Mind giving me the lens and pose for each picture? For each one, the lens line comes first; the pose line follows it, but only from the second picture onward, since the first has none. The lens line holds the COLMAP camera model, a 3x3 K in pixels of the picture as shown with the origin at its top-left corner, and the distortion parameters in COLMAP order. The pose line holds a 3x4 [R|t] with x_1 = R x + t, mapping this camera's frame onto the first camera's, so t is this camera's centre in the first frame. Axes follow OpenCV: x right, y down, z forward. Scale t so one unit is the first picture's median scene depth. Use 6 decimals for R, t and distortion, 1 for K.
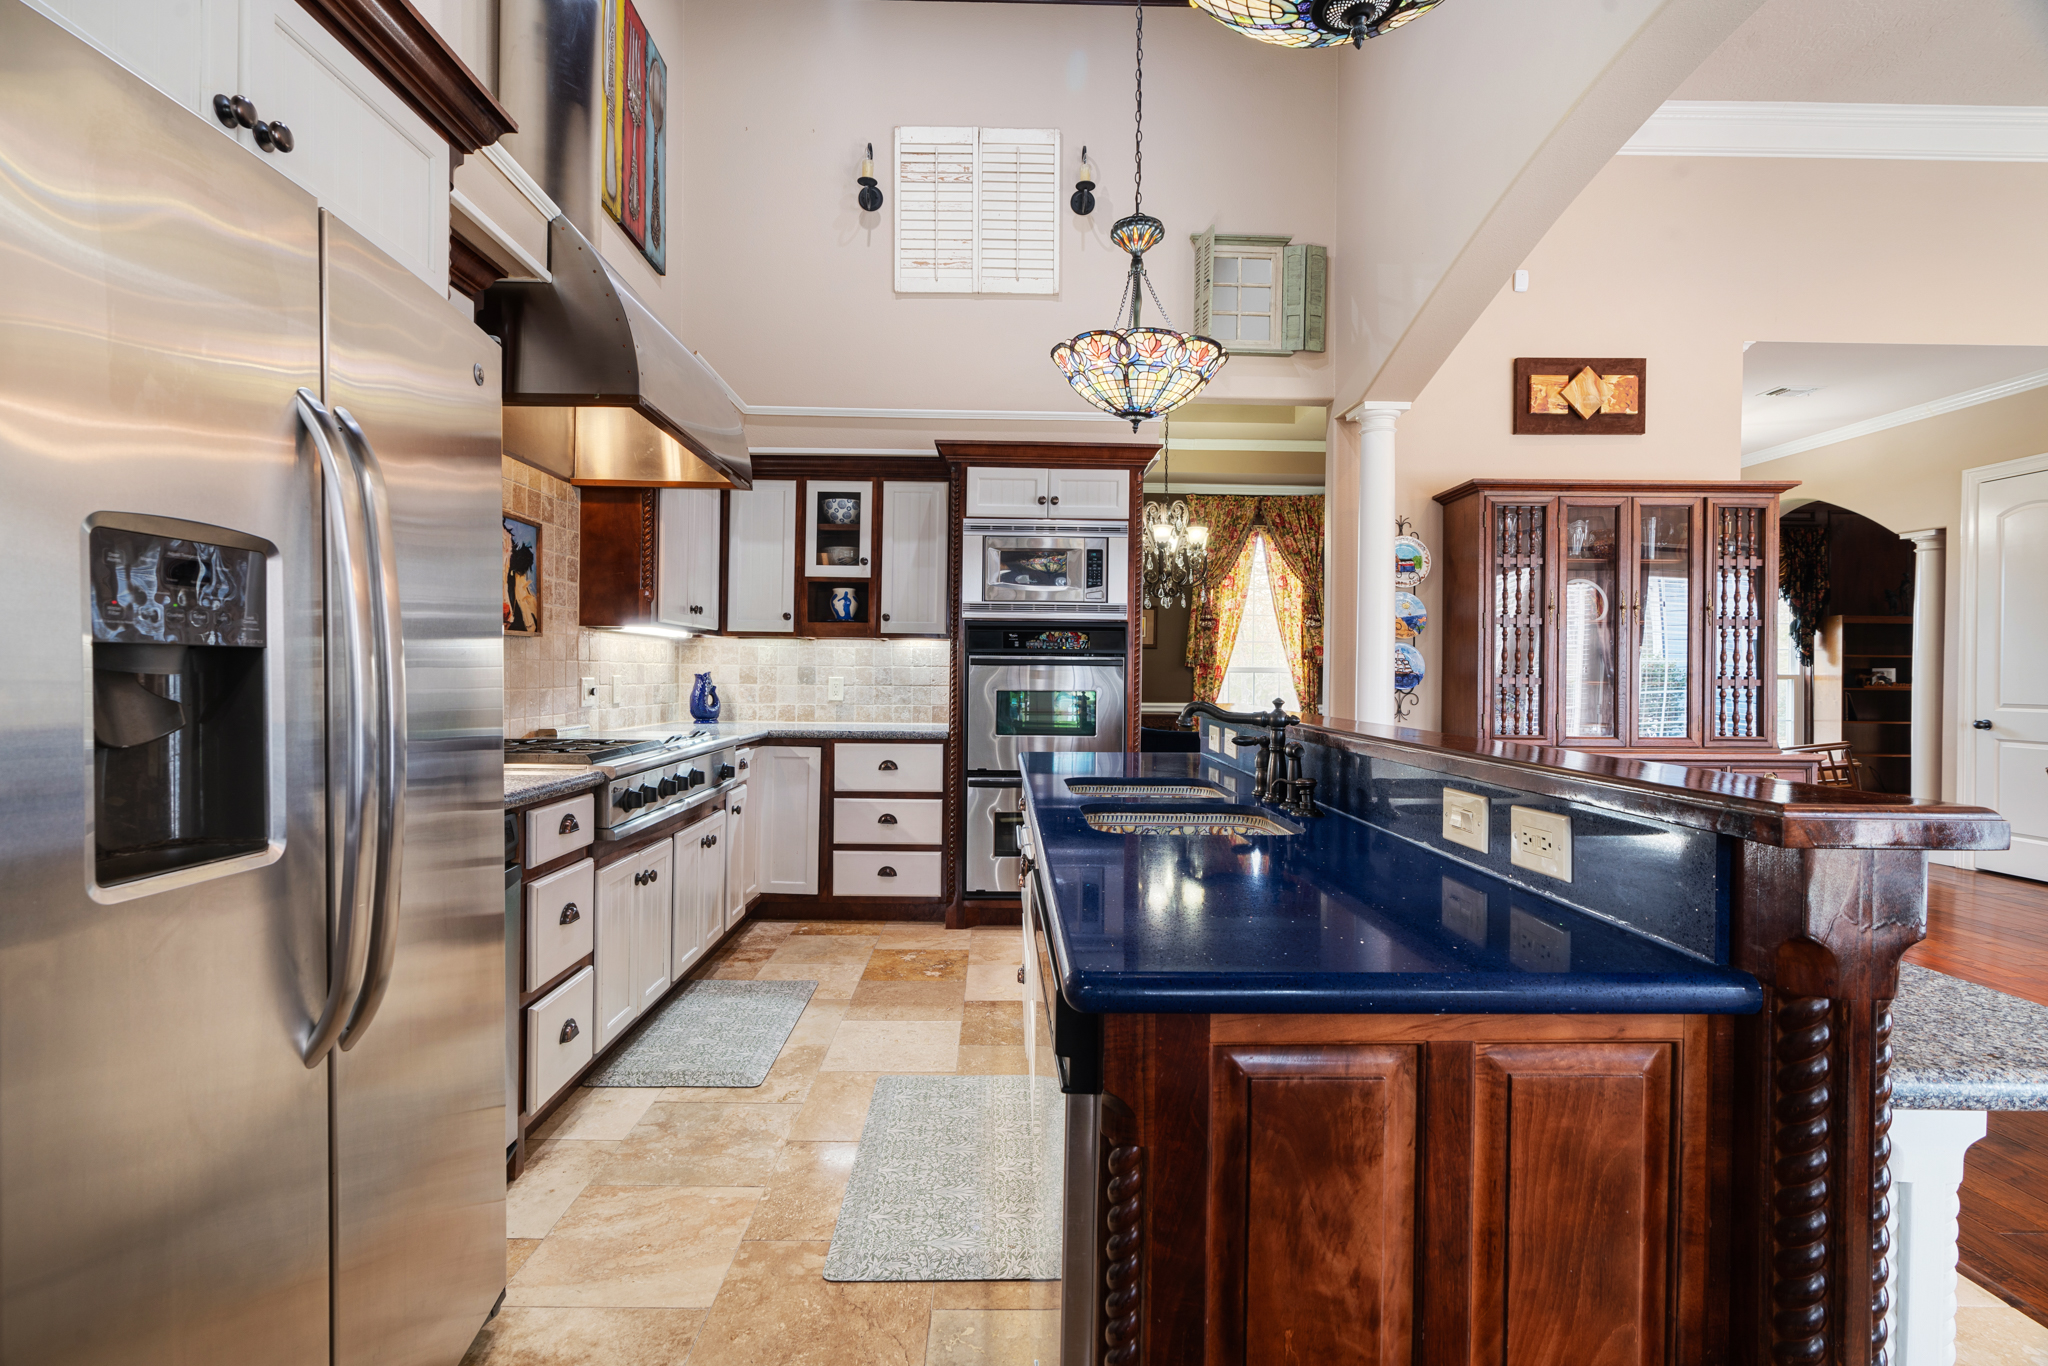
lens RADIAL K [[937.3, 0, 1027.2], [0, 937.3, 677.5], [0, 0, 1]] dist [-0.004911, 0.000517]
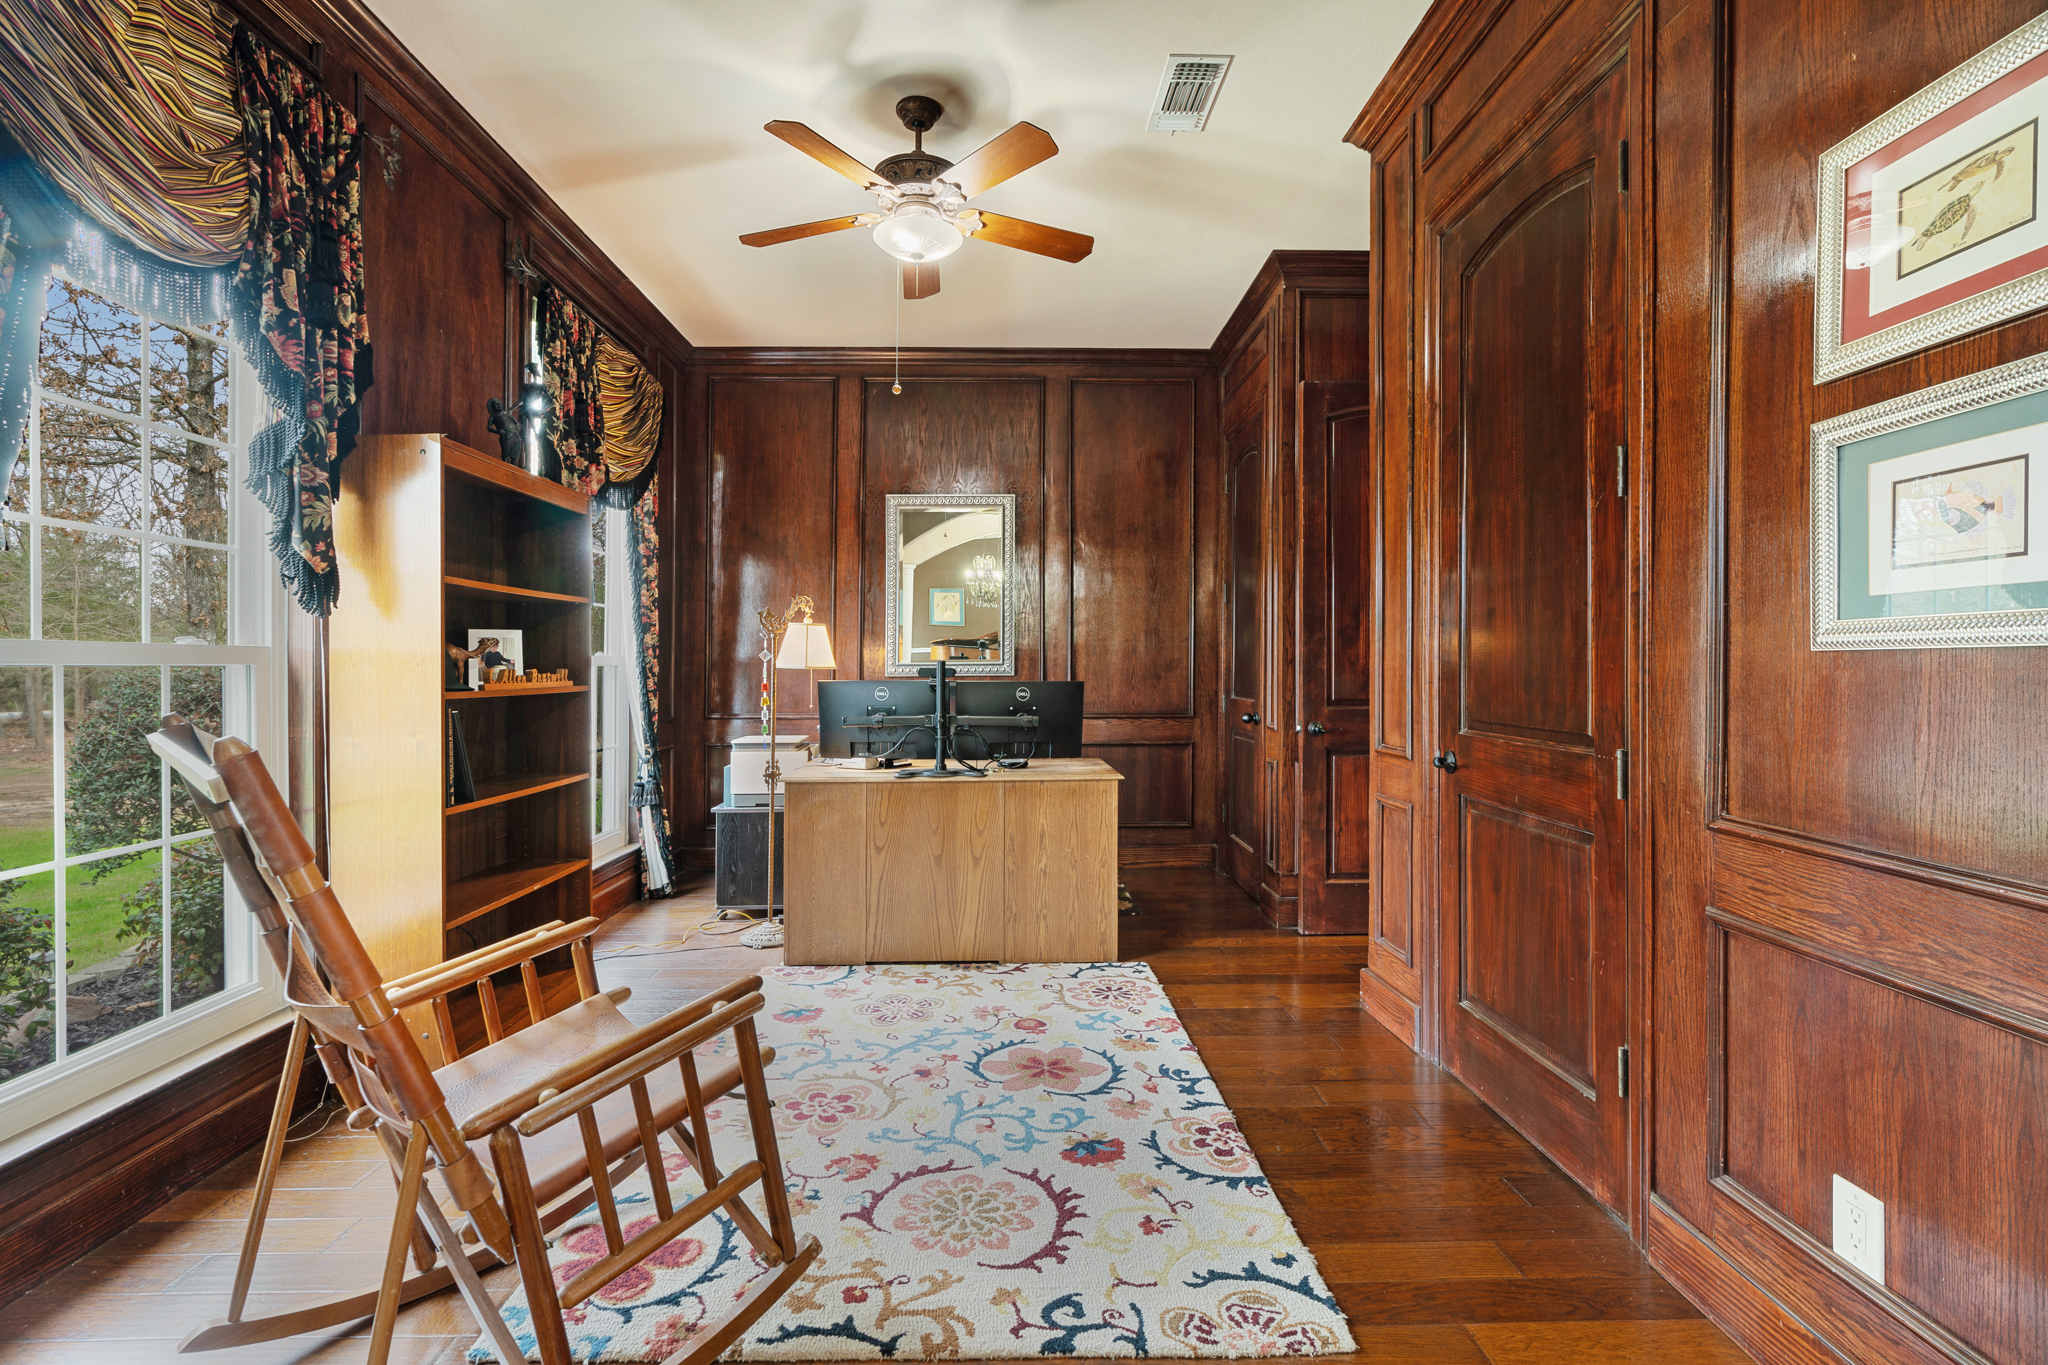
lens RADIAL K [[937.3, 0, 1024.6], [0, 937.3, 673.7], [0, 0, 1]] dist [-0.004911, 0.000517]
pose [[0.004612, -0.013749, 0.999895, 0.573787], [0.006498, 0.999885, 0.013719, 0.002985], [-0.999968, 0.006434, 0.004701, 0.801093]]
